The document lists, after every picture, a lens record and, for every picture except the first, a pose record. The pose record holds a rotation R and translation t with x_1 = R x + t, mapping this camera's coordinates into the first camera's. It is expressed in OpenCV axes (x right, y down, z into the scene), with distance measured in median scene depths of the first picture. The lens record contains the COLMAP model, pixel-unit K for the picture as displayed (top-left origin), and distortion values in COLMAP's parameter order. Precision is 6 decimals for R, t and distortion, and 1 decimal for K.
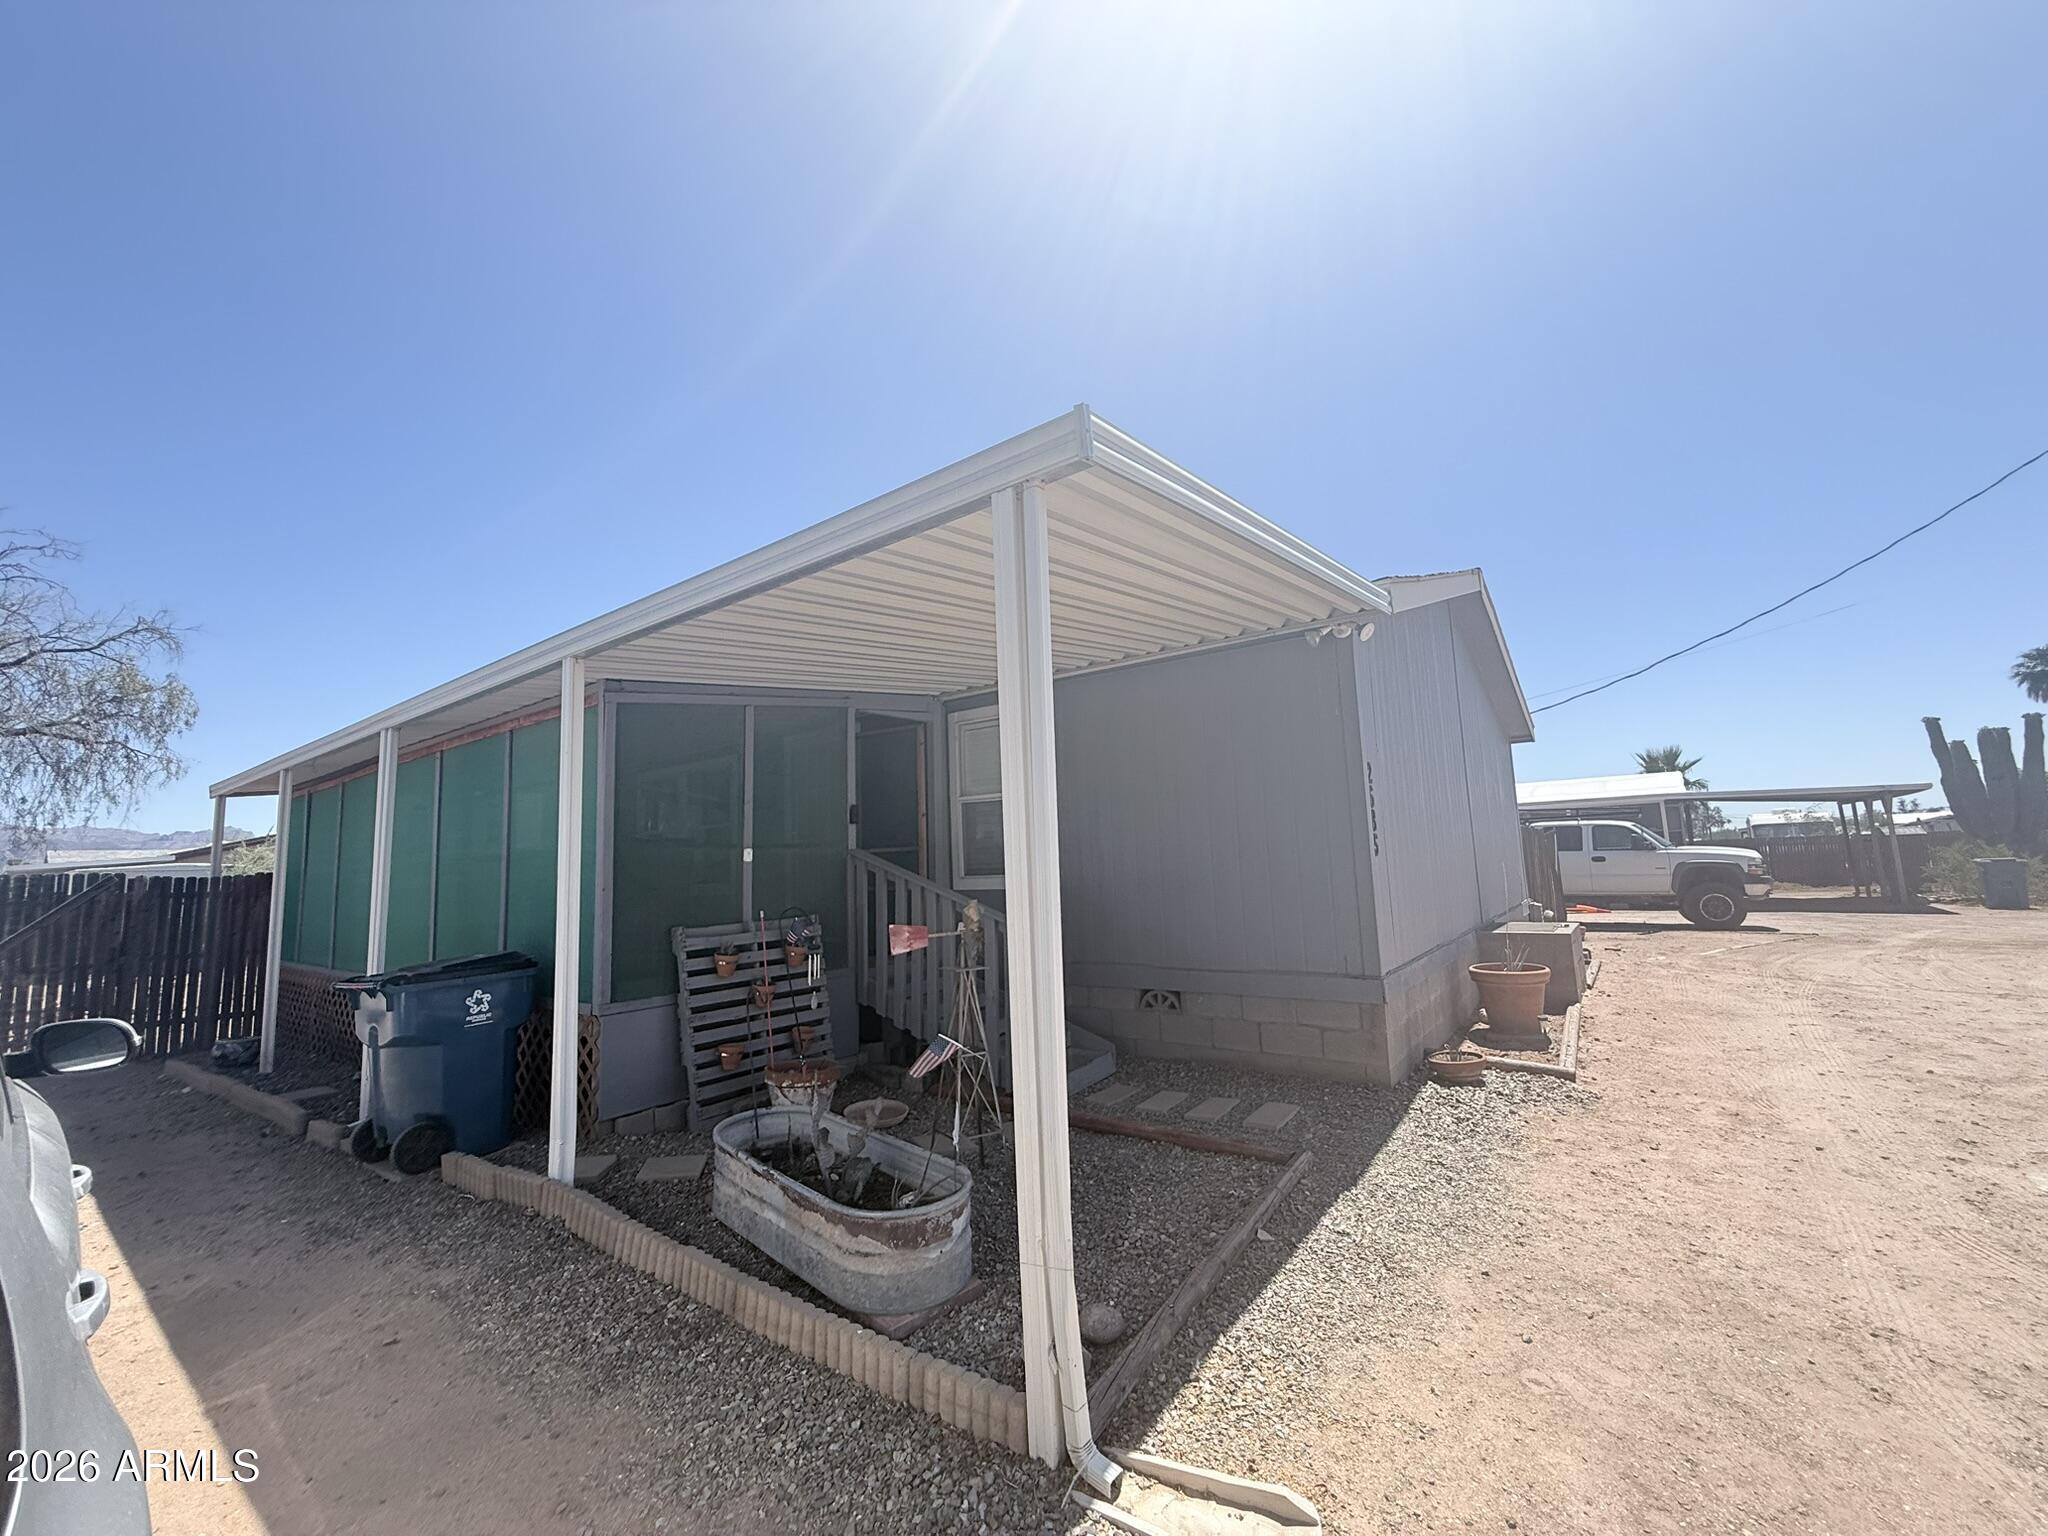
lens RADIAL K [[814.9, 0, 1010.6], [0, 814.9, 765.1], [0, 0, 1]] dist [-0.007074, -0.001017]
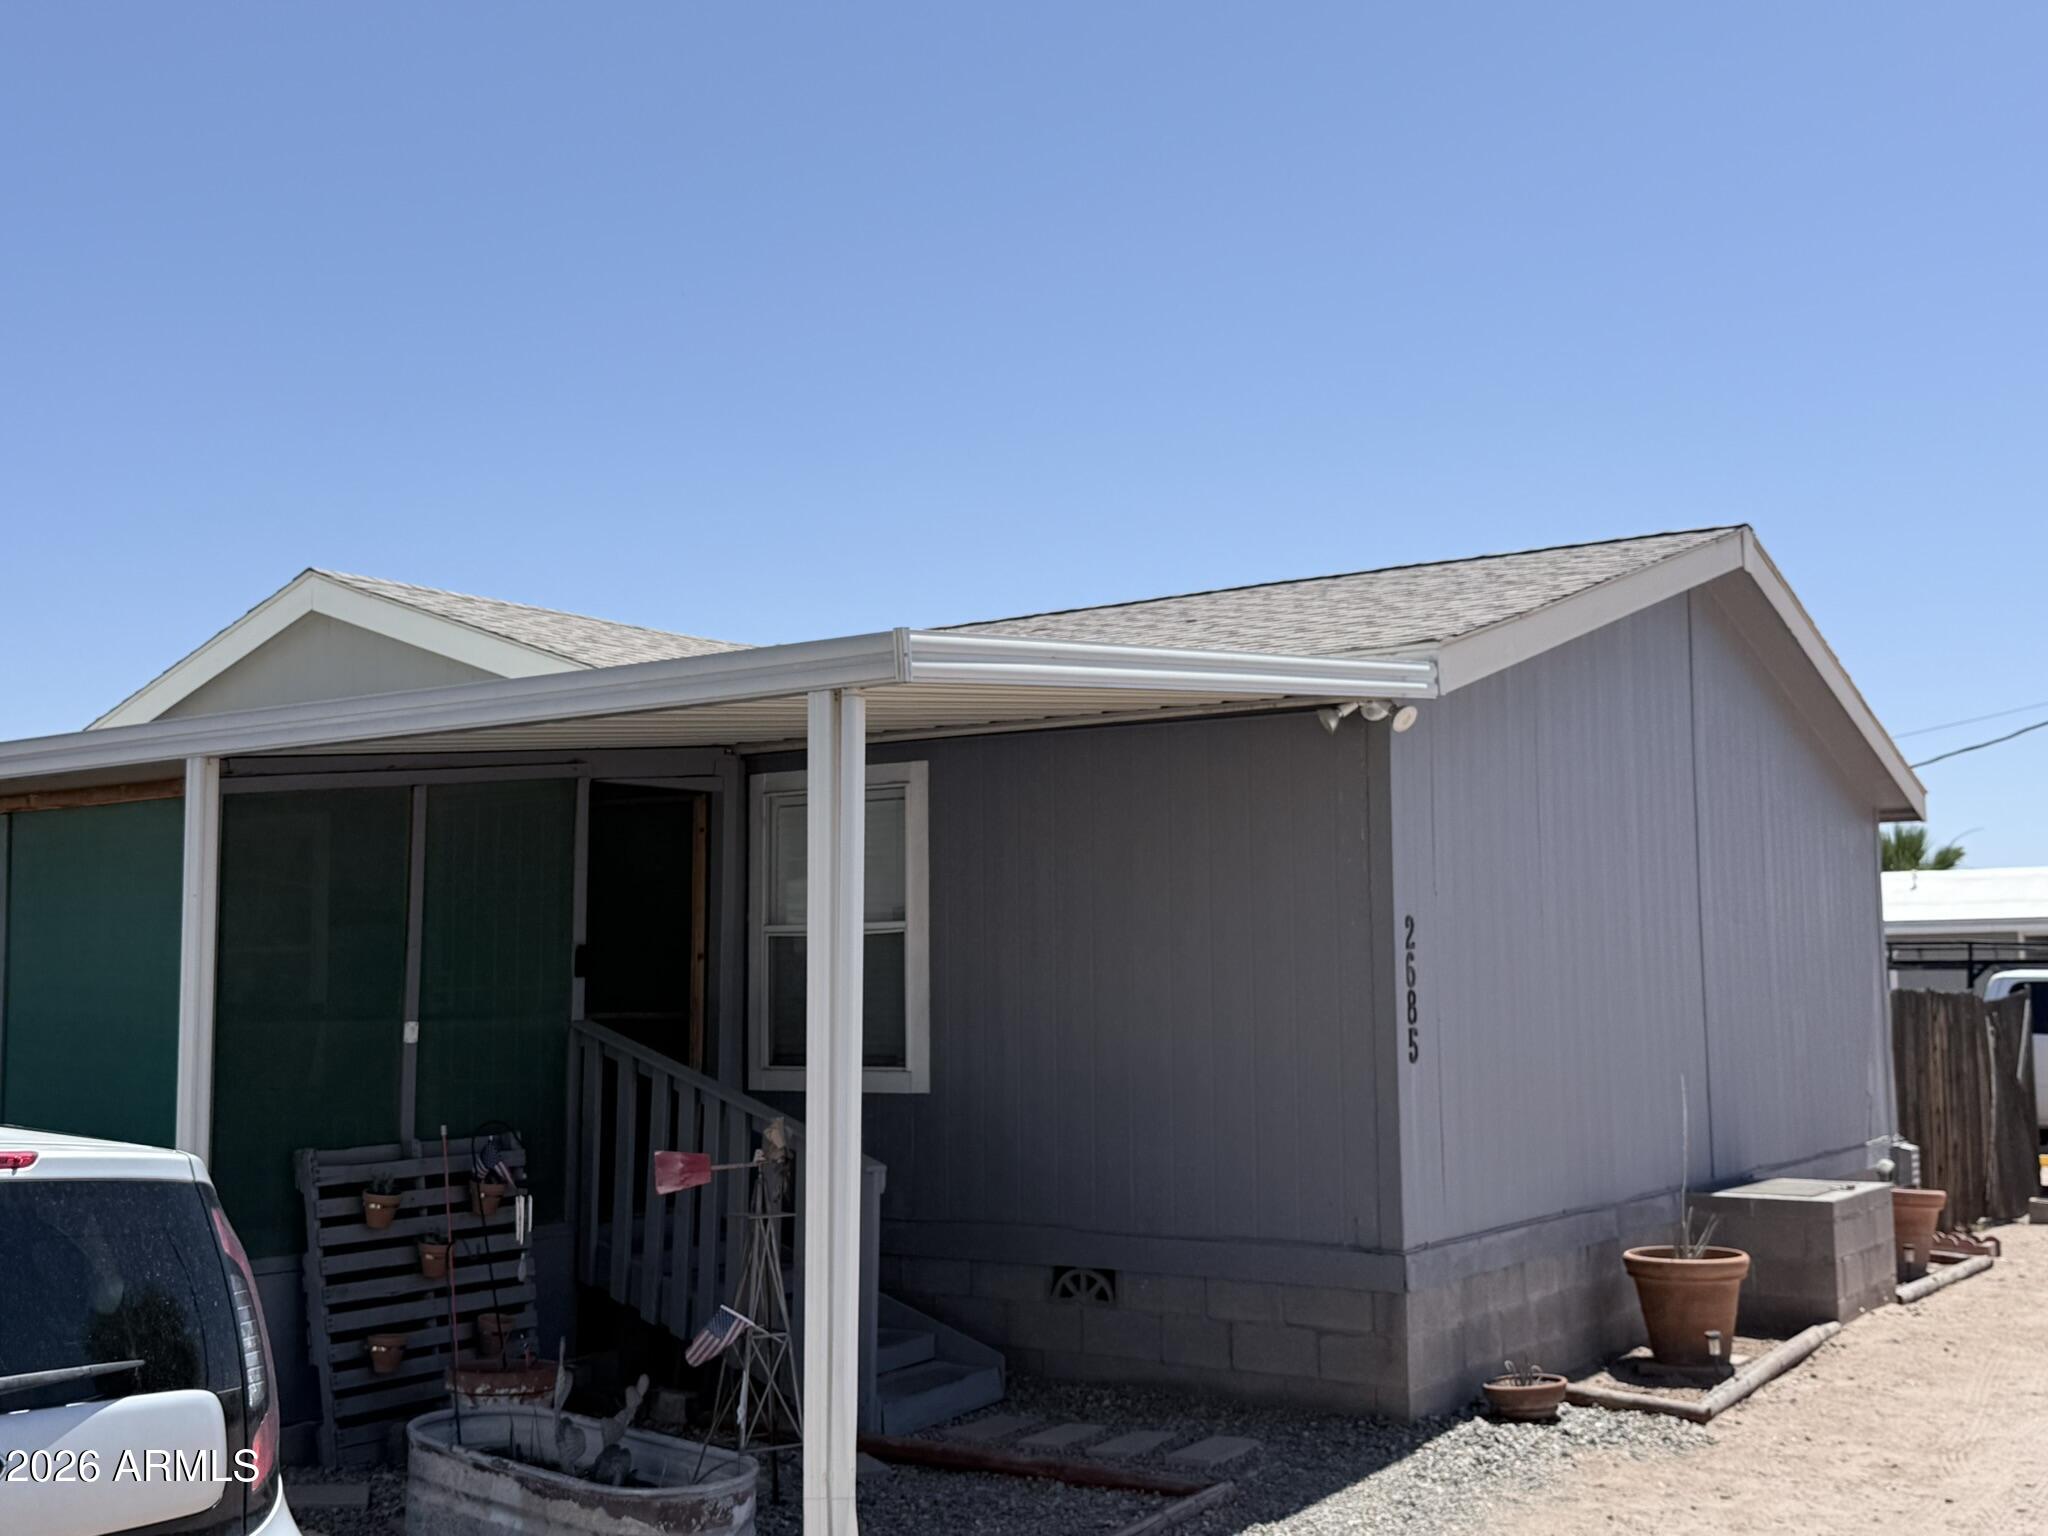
lens RADIAL K [[2184.3, 0, 1036.0], [0, 2184.3, 772.5], [0, 0, 1]] dist [0.089199, 0.000000]
pose [[0.997669, 0.036180, 0.057864, 0.046080], [-0.037353, 0.999116, 0.019304, -0.144544], [-0.057114, -0.021420, 0.998138, -0.729197]]
